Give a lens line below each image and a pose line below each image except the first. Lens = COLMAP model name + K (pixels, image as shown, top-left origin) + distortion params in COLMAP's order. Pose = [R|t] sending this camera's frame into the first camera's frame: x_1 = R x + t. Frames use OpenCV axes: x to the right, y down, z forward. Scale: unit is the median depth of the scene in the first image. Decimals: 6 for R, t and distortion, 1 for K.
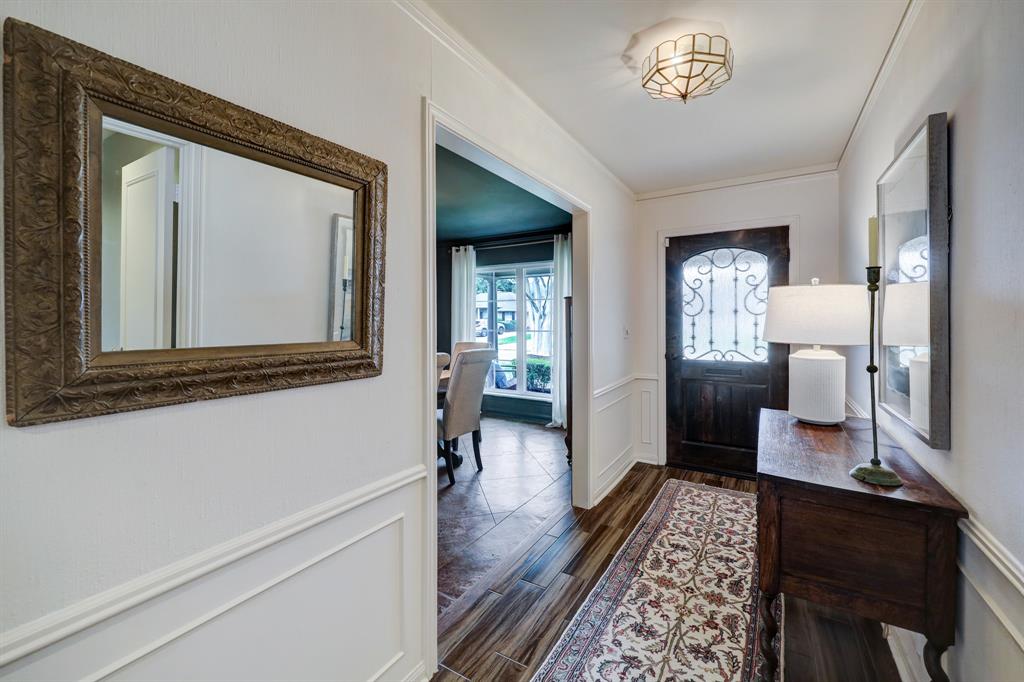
lens RADIAL K [[416.5, 0, 514.0], [0, 416.5, 332.1], [0, 0, 1]] dist [-0.000049, 0.000016]
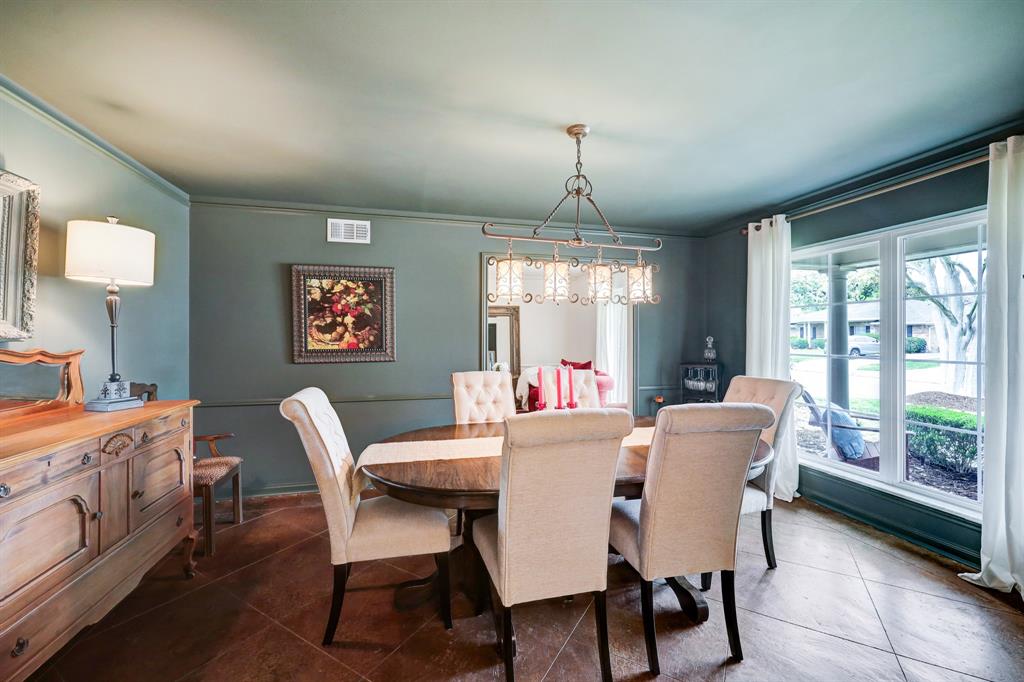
lens RADIAL K [[405.0, 0, 512.0], [0, 405.0, 341.0], [0, 0, 1]] dist [0.000146, 0.000005]
pose [[0.709390, 0.004524, -0.704802, 0.035882], [-0.020696, 0.999682, -0.014414, -0.005847], [0.704513, 0.024812, 0.709258, 0.301240]]
